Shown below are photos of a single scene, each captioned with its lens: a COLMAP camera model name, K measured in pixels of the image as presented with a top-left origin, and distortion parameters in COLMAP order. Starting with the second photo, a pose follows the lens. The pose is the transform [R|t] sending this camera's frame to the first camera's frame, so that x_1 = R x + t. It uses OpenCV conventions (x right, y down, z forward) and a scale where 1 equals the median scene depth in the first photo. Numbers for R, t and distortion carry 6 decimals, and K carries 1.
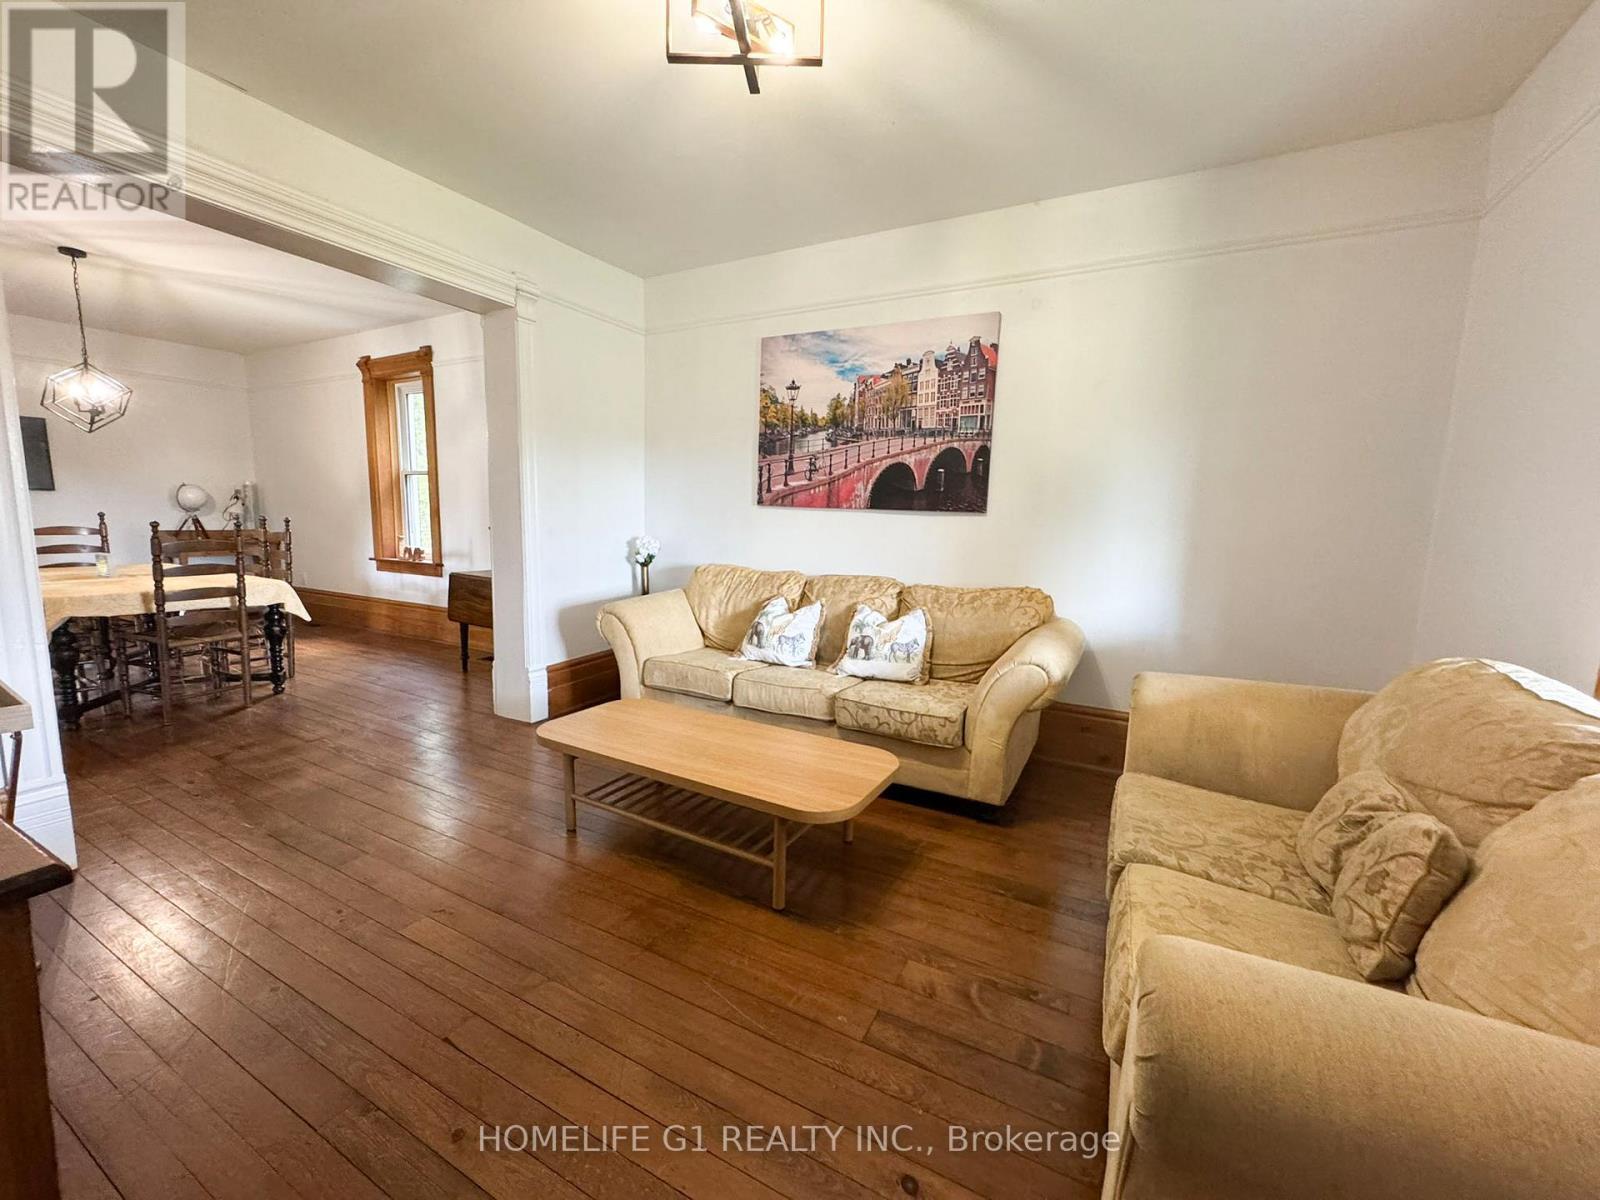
lens RADIAL K [[639.9, 0, 799.2], [0, 639.9, 598.5], [0, 0, 1]] dist [-0.002798, 0.000149]
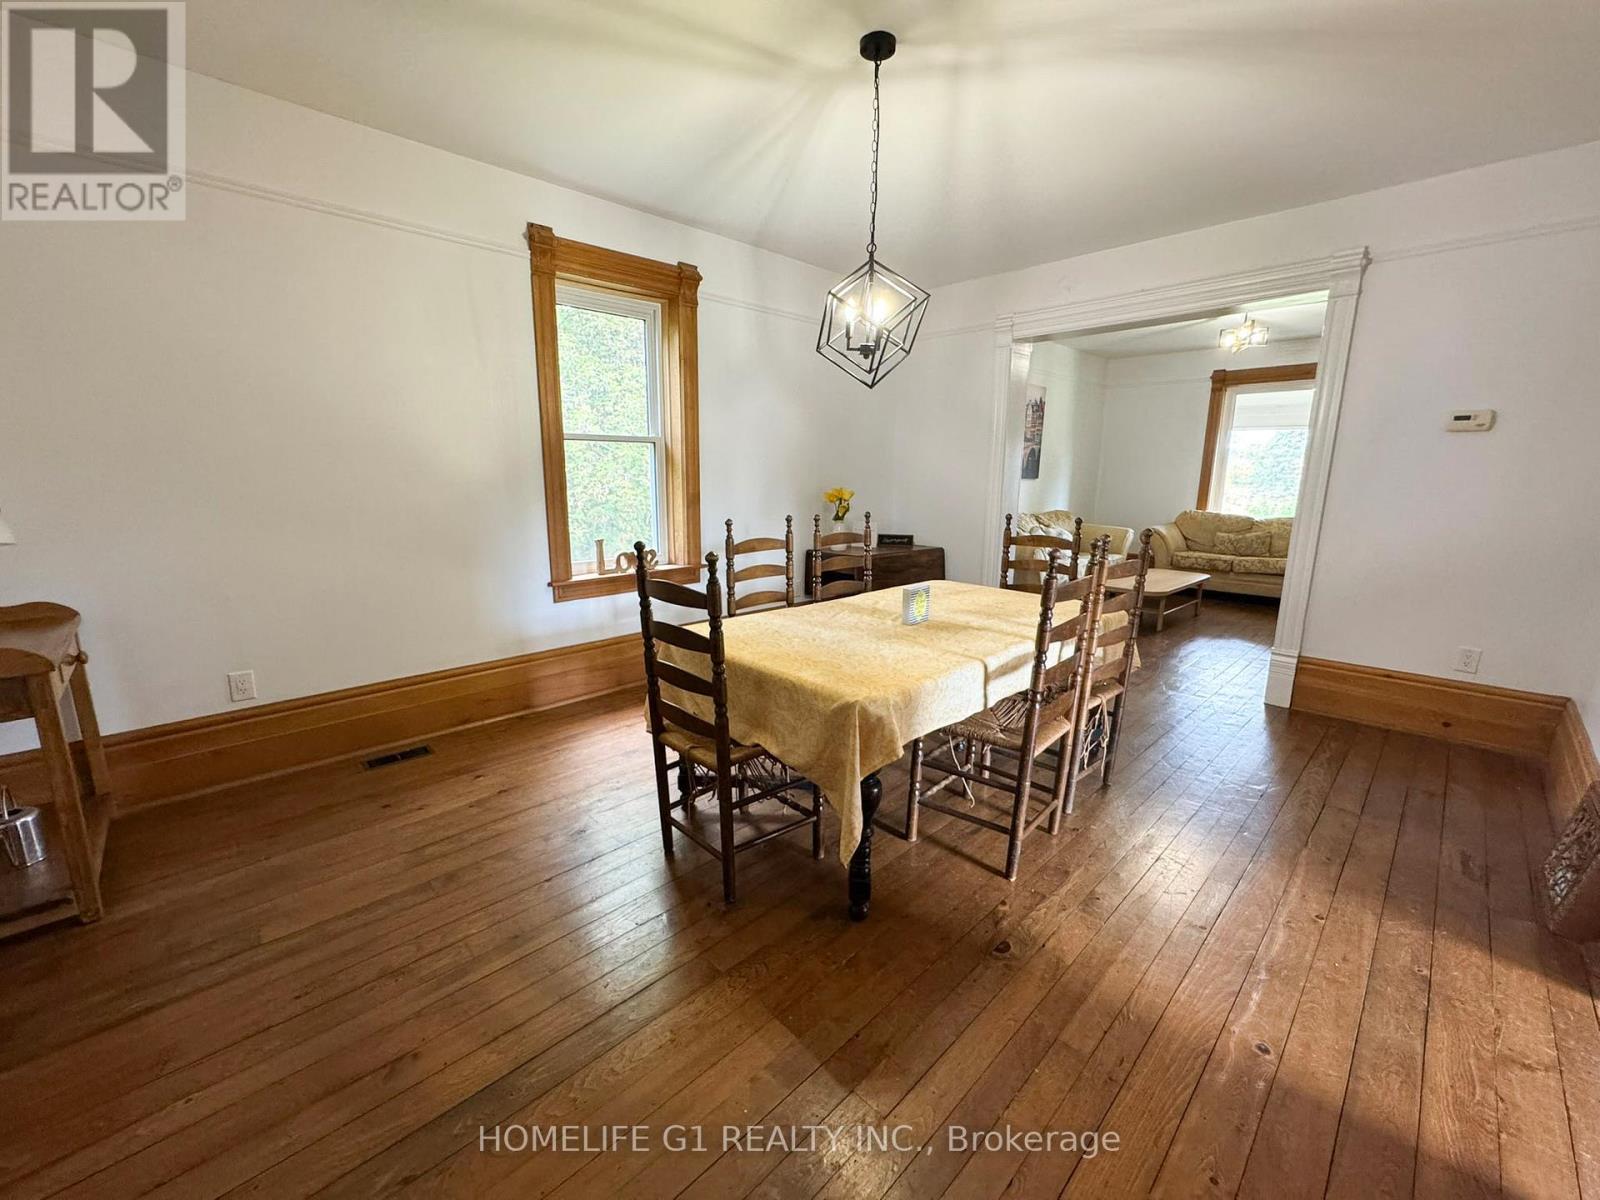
lens RADIAL K [[639.9, 0, 799.2], [0, 639.9, 598.5], [0, 0, 1]] dist [-0.002798, 0.000149]
pose [[0.306917, -0.209699, 0.928347, -1.827685], [0.126342, 0.975769, 0.178642, -0.199953], [-0.943313, 0.062461, 0.325974, 0.951791]]
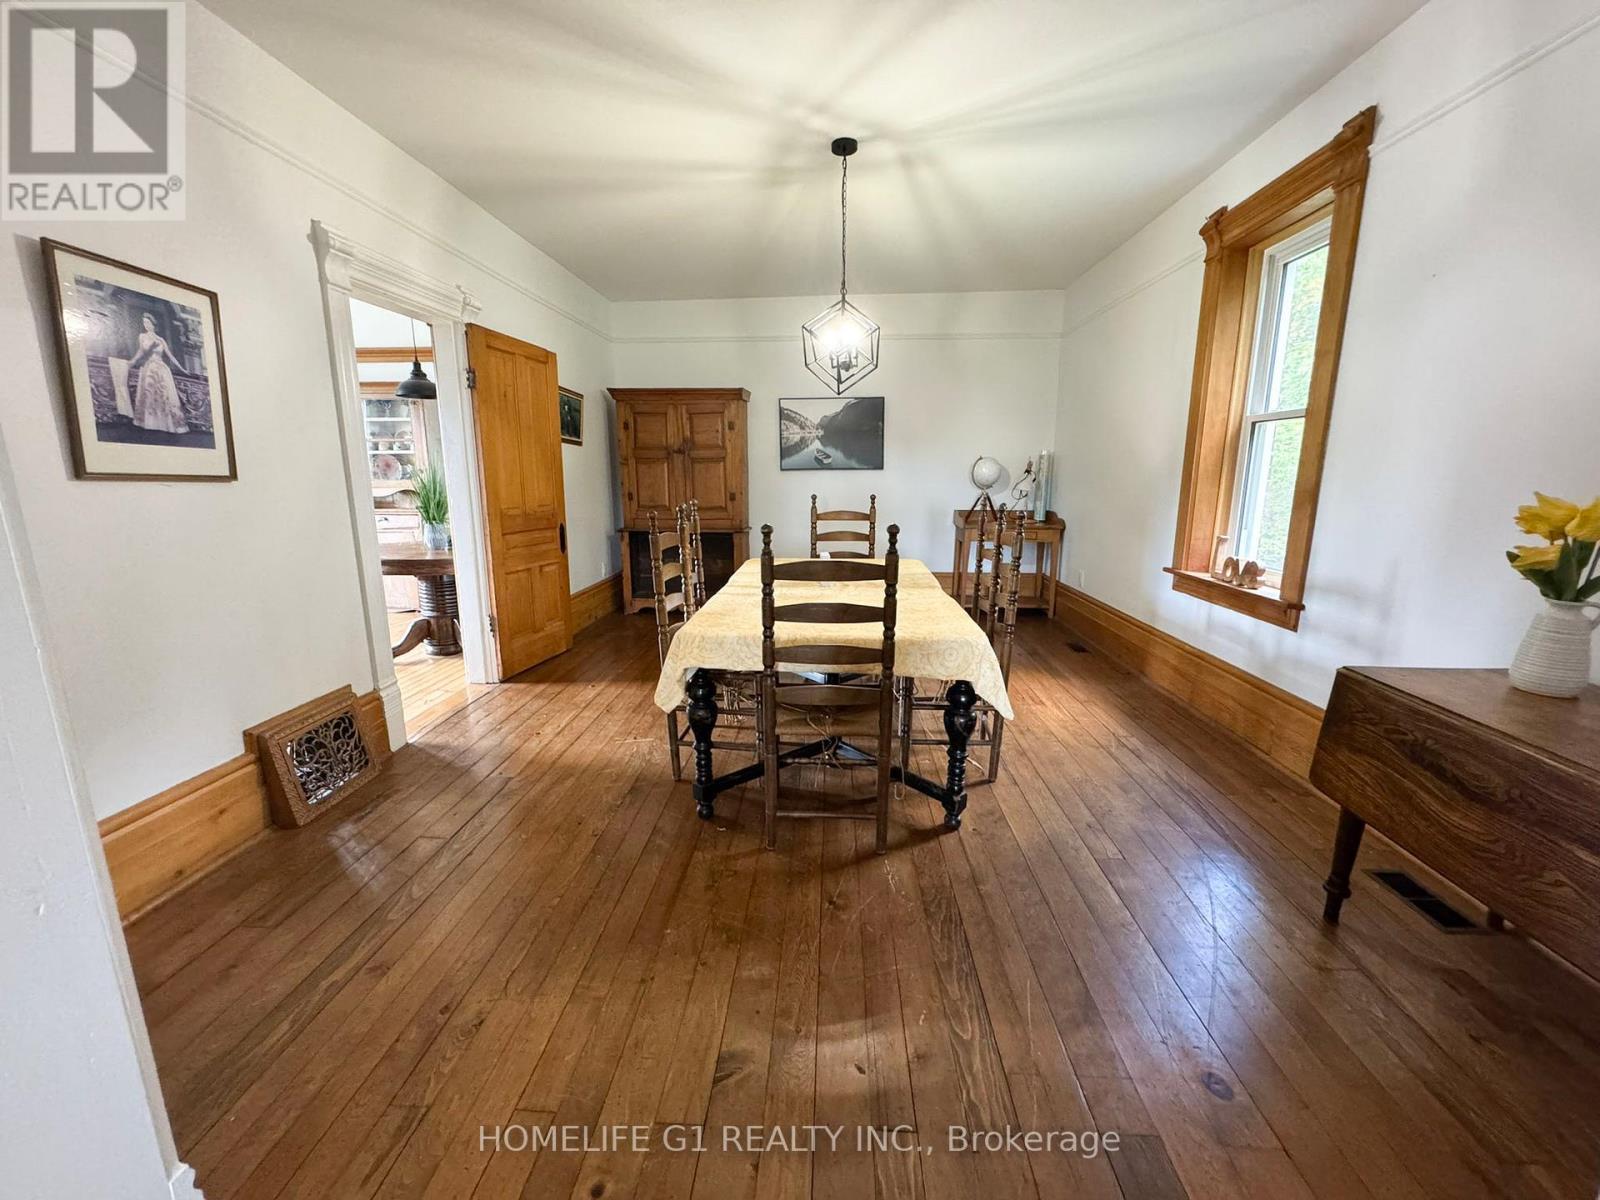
lens RADIAL K [[639.9, 0, 799.2], [0, 639.9, 598.5], [0, 0, 1]] dist [-0.002798, 0.000149]
pose [[0.421813, 0.152744, -0.893724, -0.433687], [-0.106785, 0.987217, 0.118324, -0.110447], [0.900373, 0.045526, 0.432732, 0.680416]]
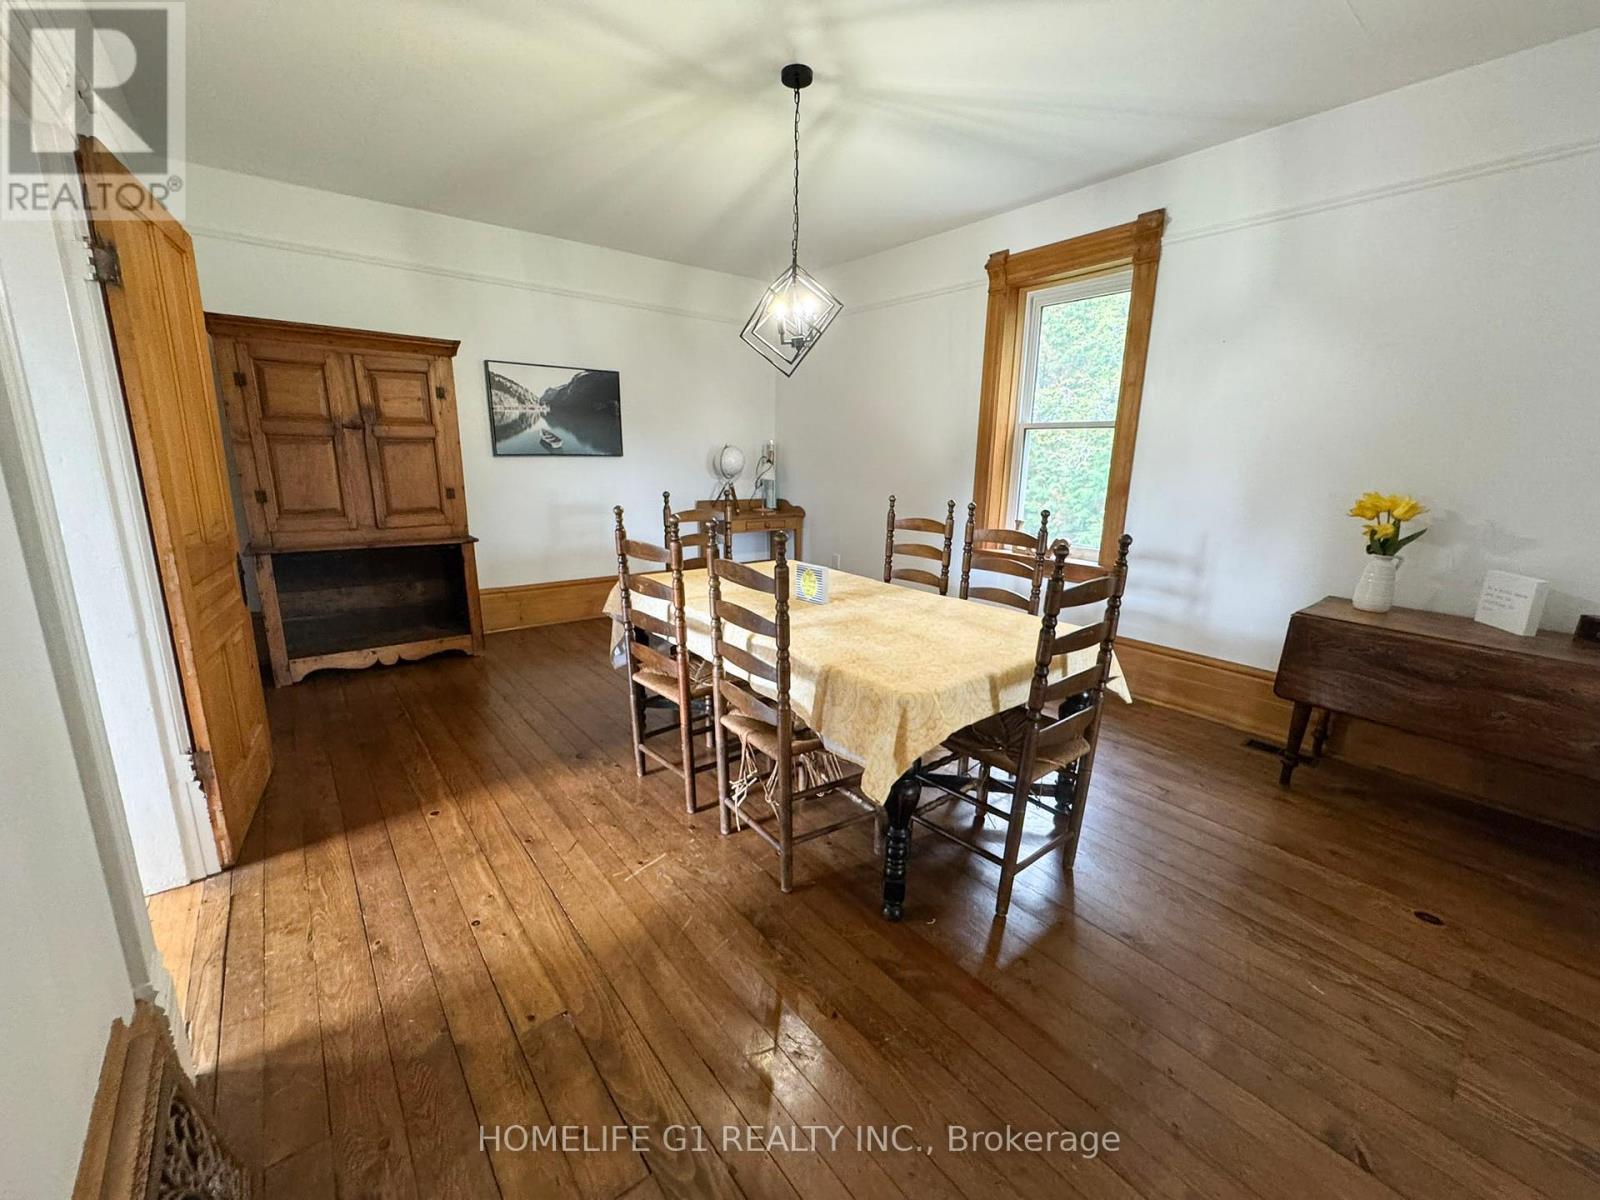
lens RADIAL K [[639.9, 0, 799.2], [0, 639.9, 598.5], [0, 0, 1]] dist [-0.002798, 0.000149]
pose [[0.920614, 0.077373, -0.382732, -0.896464], [-0.045830, 0.994807, 0.090873, -0.100535], [0.387776, -0.066119, 0.919379, 0.415128]]
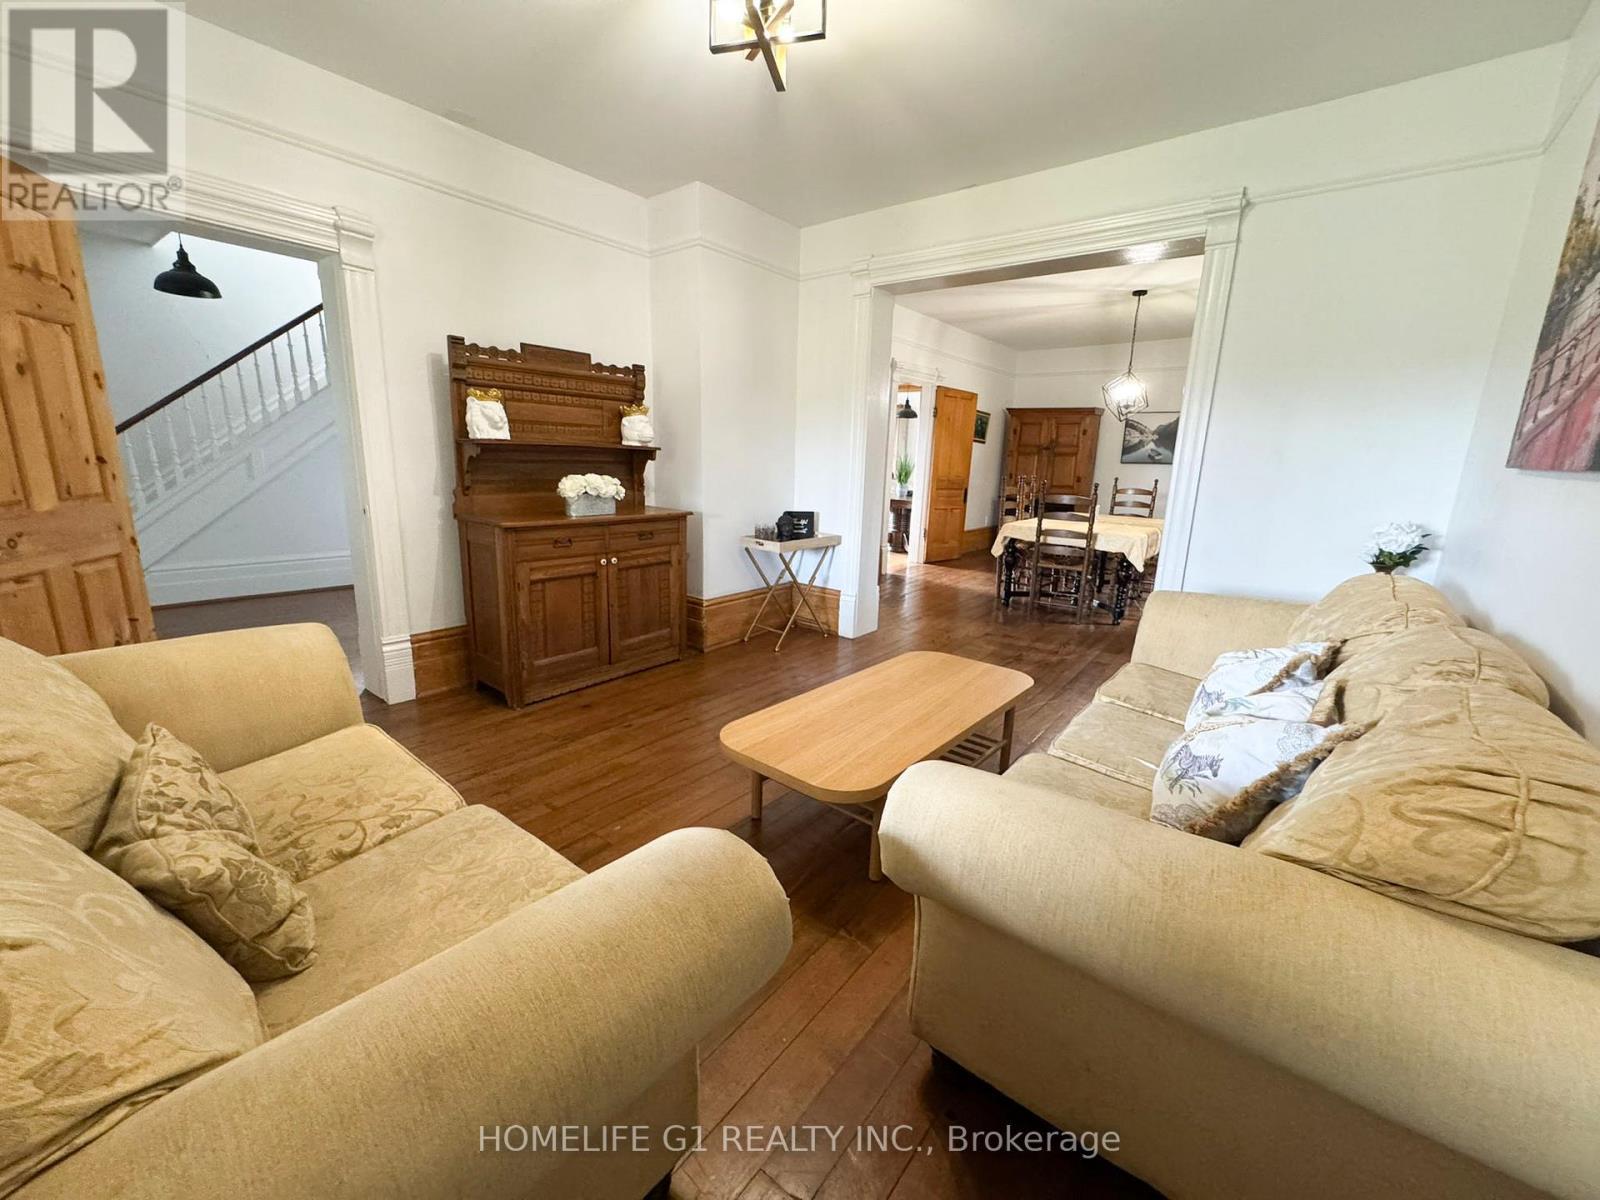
lens RADIAL K [[639.9, 0, 799.2], [0, 639.9, 598.5], [0, 0, 1]] dist [-0.002798, 0.000149]
pose [[-0.172003, 0.186974, -0.967189, 0.512949], [-0.164299, 0.962625, 0.215311, -0.072593], [0.971298, 0.195943, -0.134855, 0.610955]]
